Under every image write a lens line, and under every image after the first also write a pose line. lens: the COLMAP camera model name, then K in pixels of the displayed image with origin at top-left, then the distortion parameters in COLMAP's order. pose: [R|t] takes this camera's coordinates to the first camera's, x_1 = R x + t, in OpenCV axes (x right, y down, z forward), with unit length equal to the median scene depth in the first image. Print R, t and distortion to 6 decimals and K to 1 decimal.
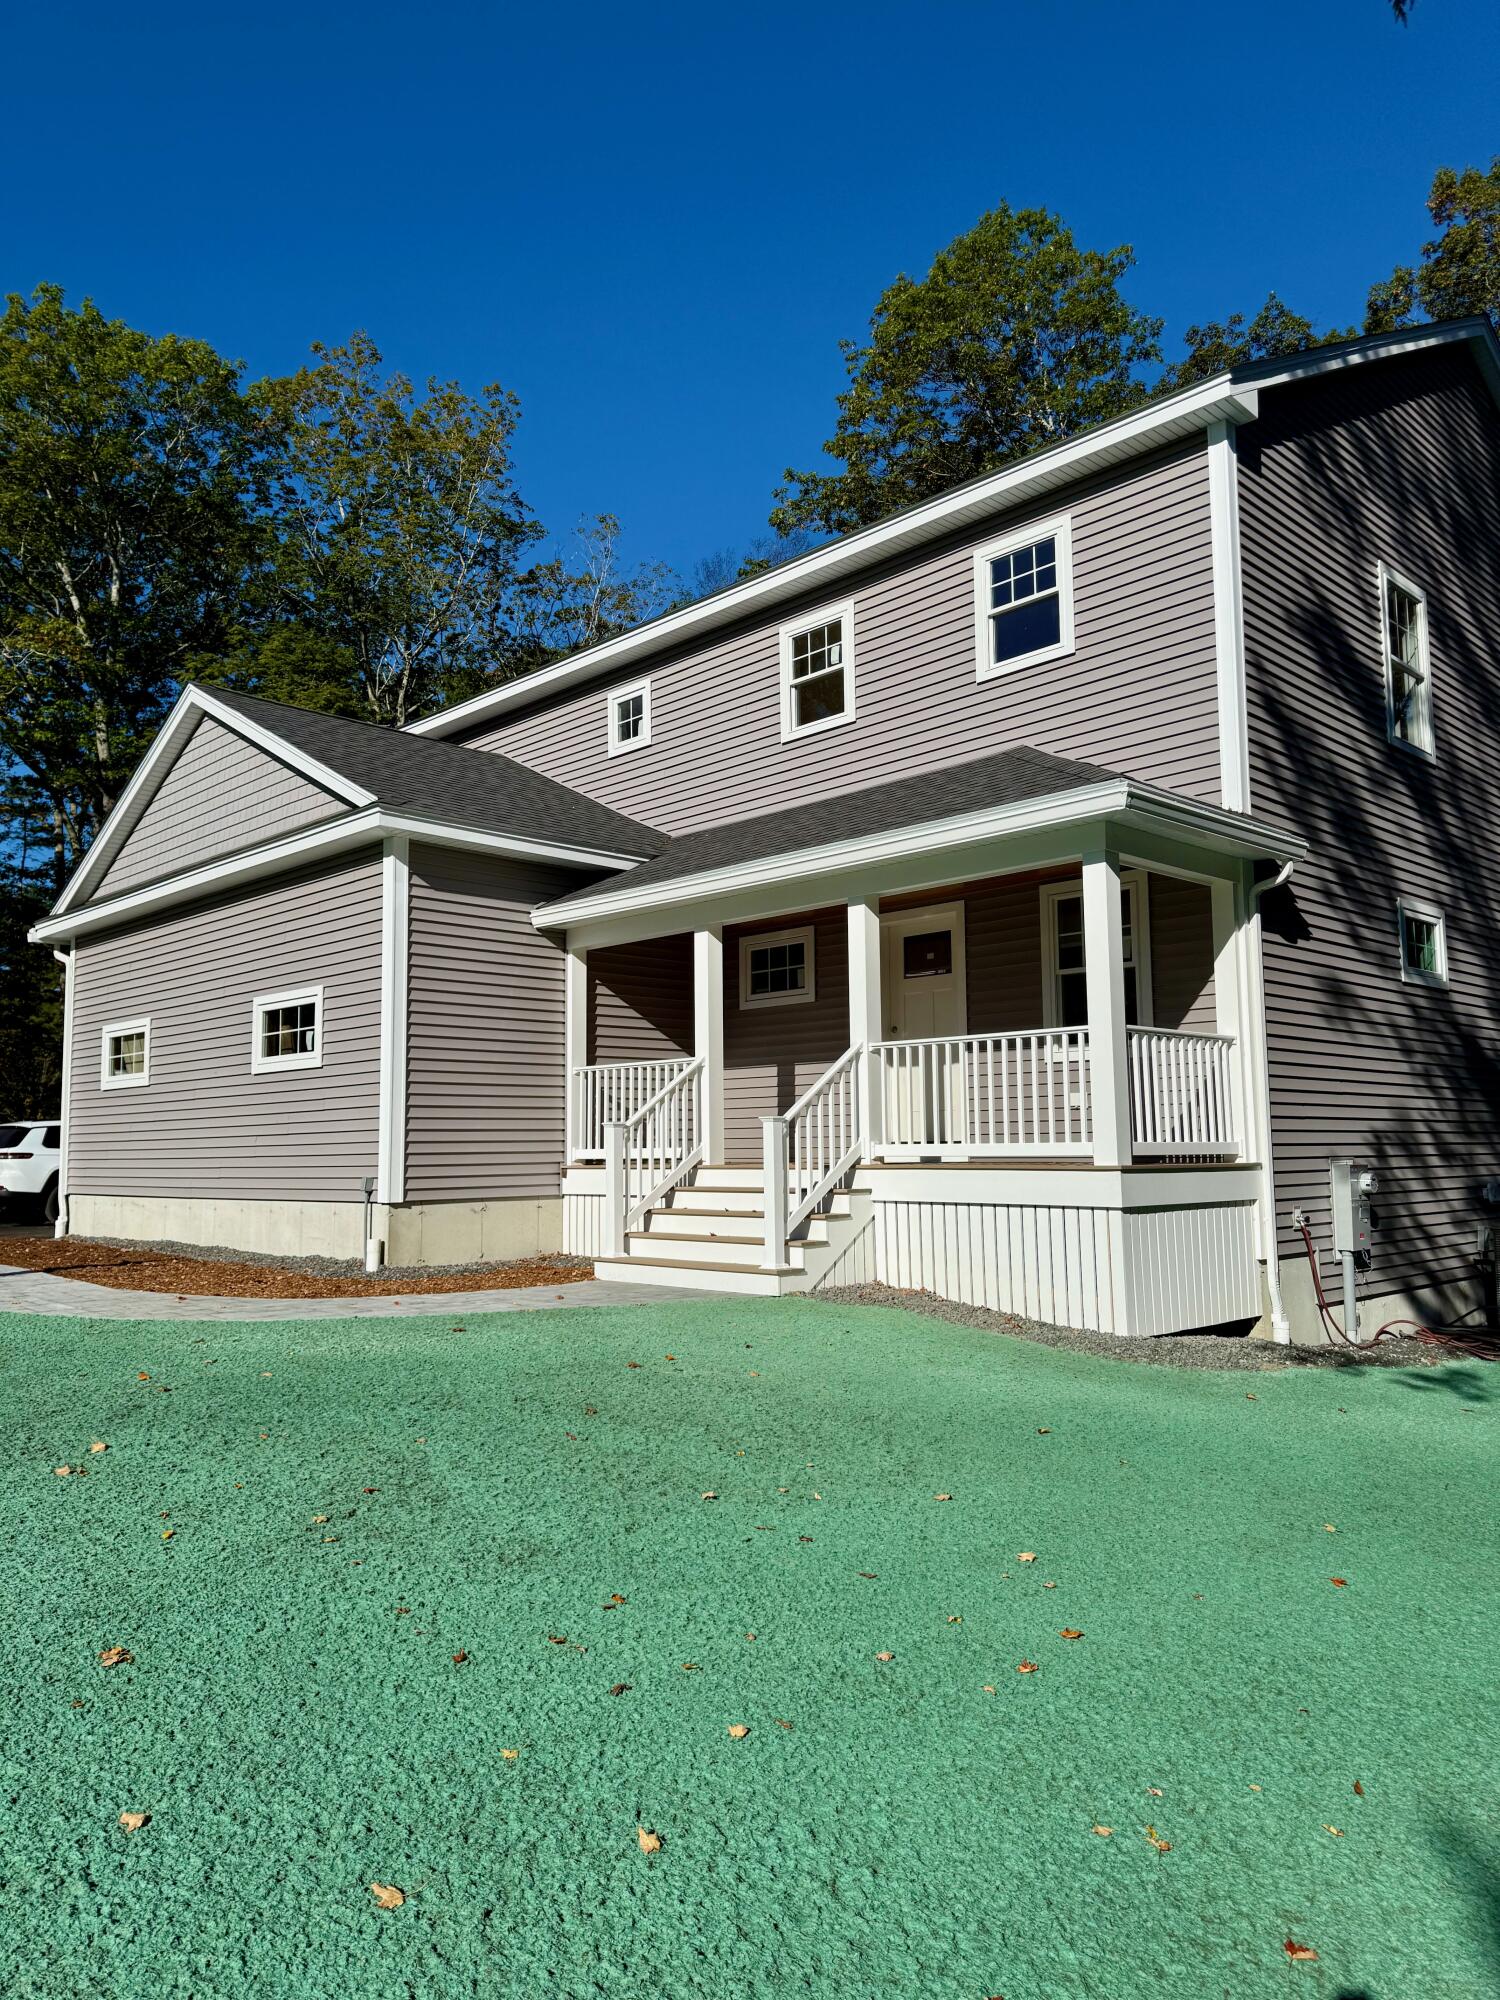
lens RADIAL K [[1400.1, 0, 757.0], [0, 1400.1, 998.4], [0, 0, 1]] dist [0.207965, -0.411416]
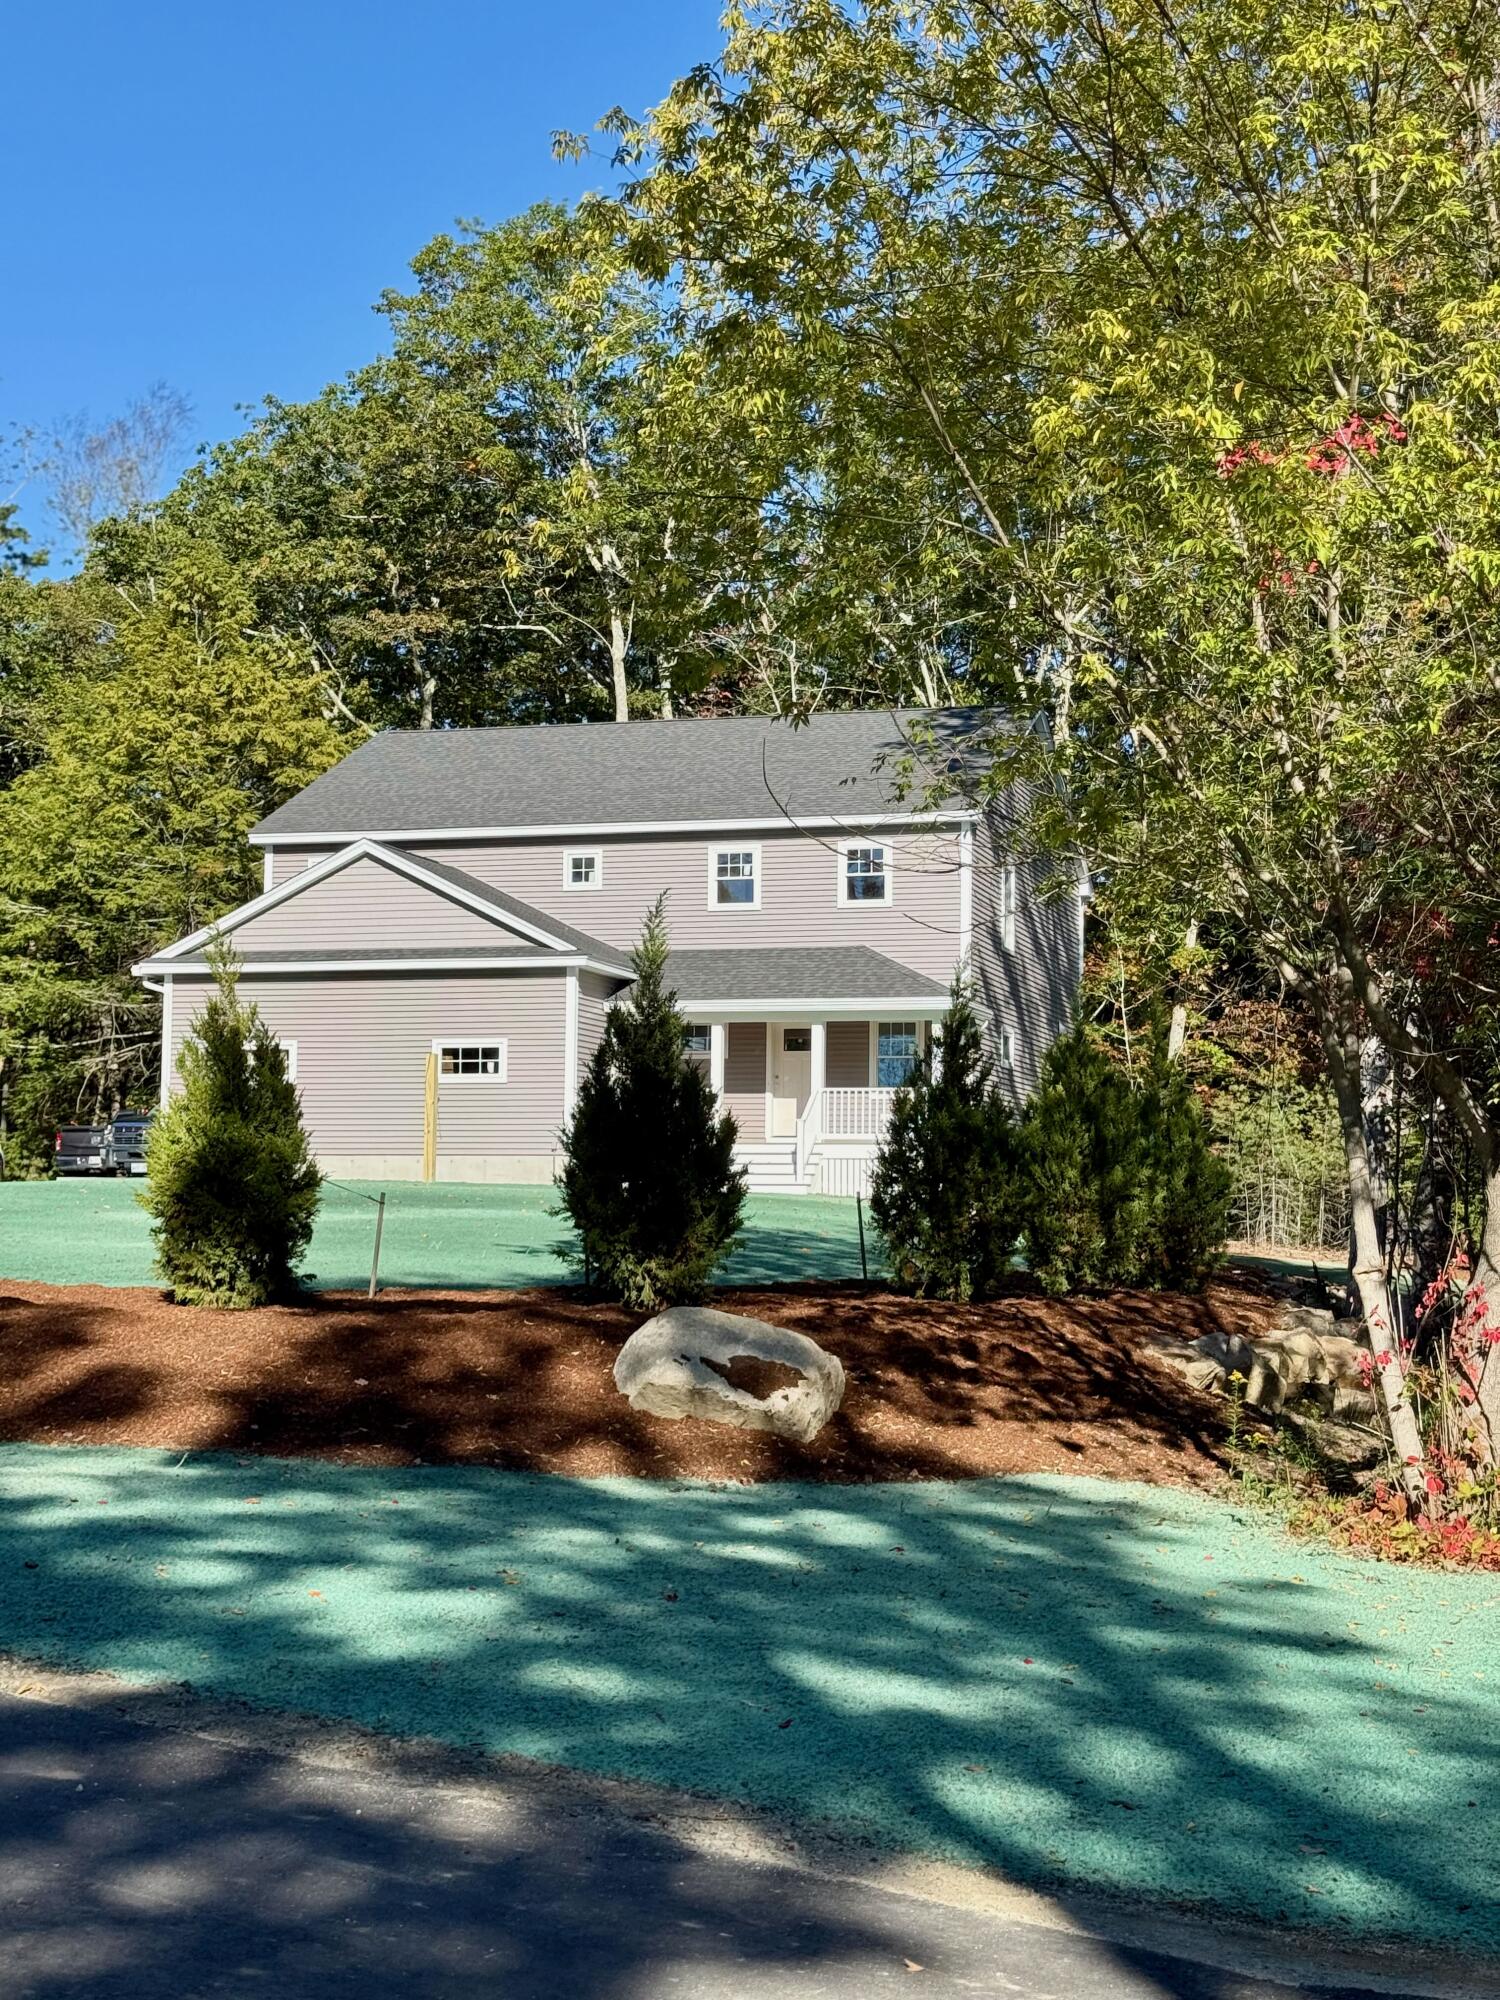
lens RADIAL K [[2802.5, 0, 750.3], [0, 2802.5, 1002.5], [0, 0, 1]] dist [0.134759, -0.102524]
pose [[0.879852, 0.059600, 0.471496, -1.753813], [-0.072807, 0.997298, 0.009800, -0.114756], [-0.469638, -0.042951, 0.881814, -2.361457]]
